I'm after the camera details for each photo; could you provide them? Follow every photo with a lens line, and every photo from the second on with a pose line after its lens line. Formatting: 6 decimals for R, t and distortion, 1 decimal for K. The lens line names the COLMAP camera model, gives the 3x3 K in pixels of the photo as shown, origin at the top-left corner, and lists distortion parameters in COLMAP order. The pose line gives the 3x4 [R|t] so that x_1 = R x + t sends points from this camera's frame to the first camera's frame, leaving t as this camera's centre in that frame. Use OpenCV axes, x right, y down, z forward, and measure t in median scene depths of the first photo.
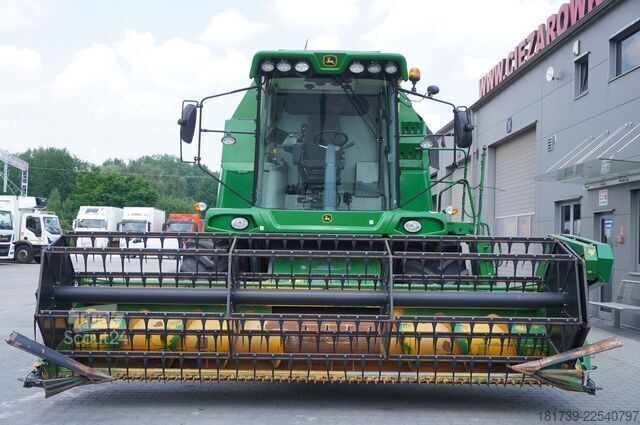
lens RADIAL K [[850.6, 0, 319.8], [0, 850.6, 216.1], [0, 0, 1]] dist [0.003804, 0.000000]
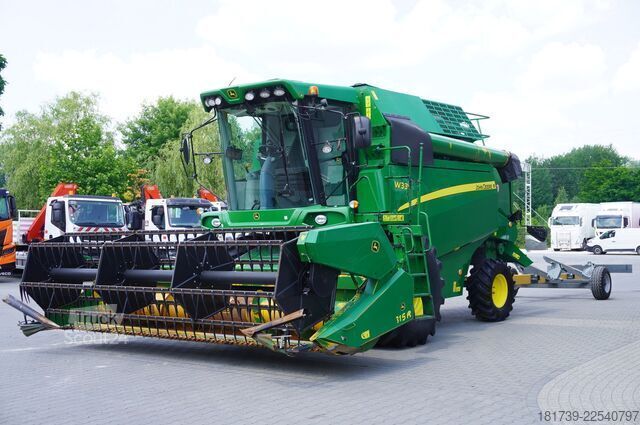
lens RADIAL K [[850.6, 0, 320.0], [0, 850.6, 209.3], [0, 0, 1]] dist [0.003804, 0.000000]
pose [[0.792028, -0.040956, -0.609109, 0.814788], [0.037727, 0.999124, -0.018124, 0.018541], [0.609318, -0.008625, 0.792879, 0.057225]]
